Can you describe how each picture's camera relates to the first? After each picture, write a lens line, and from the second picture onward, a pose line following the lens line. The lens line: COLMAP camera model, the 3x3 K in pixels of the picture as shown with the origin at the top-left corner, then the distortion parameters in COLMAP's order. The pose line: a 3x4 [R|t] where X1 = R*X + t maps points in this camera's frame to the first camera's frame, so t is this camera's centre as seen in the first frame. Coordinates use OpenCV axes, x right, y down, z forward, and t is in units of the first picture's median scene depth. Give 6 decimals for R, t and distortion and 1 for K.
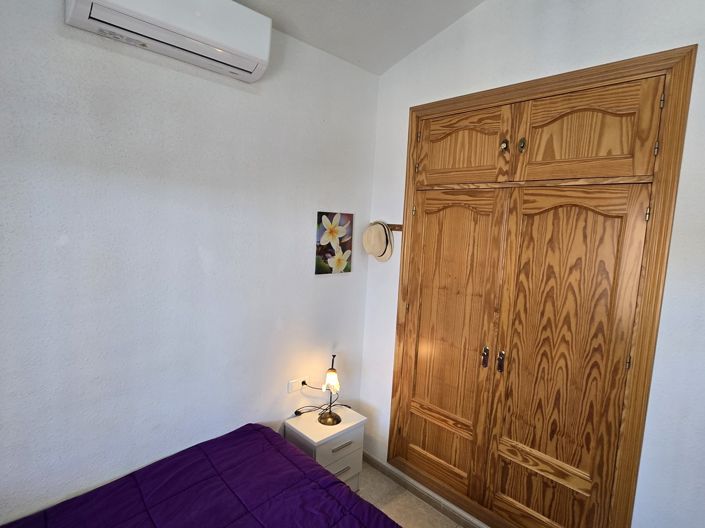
lens RADIAL K [[385.7, 0, 352.9], [0, 385.7, 262.3], [0, 0, 1]] dist [0.002277, -0.005750]
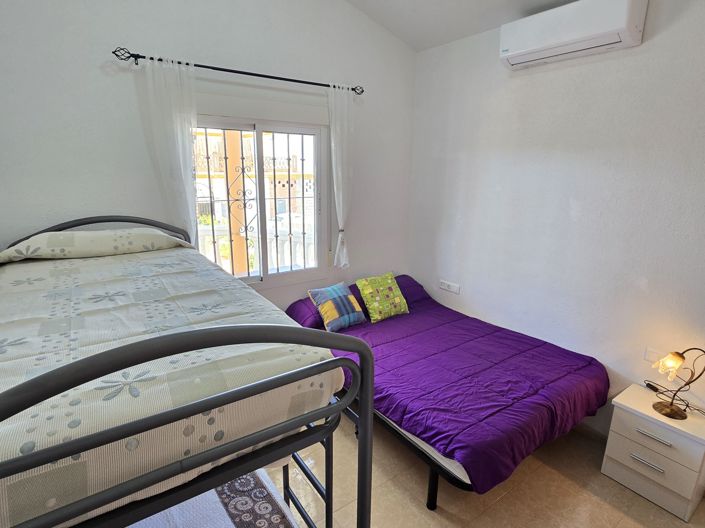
lens RADIAL K [[385.7, 0, 352.0], [0, 385.7, 266.2], [0, 0, 1]] dist [0.002277, -0.005750]
pose [[-0.142477, 0.197088, -0.969978, 0.897765], [-0.137433, 0.966544, 0.216577, 0.004818], [0.980210, 0.164164, -0.110624, 0.381983]]
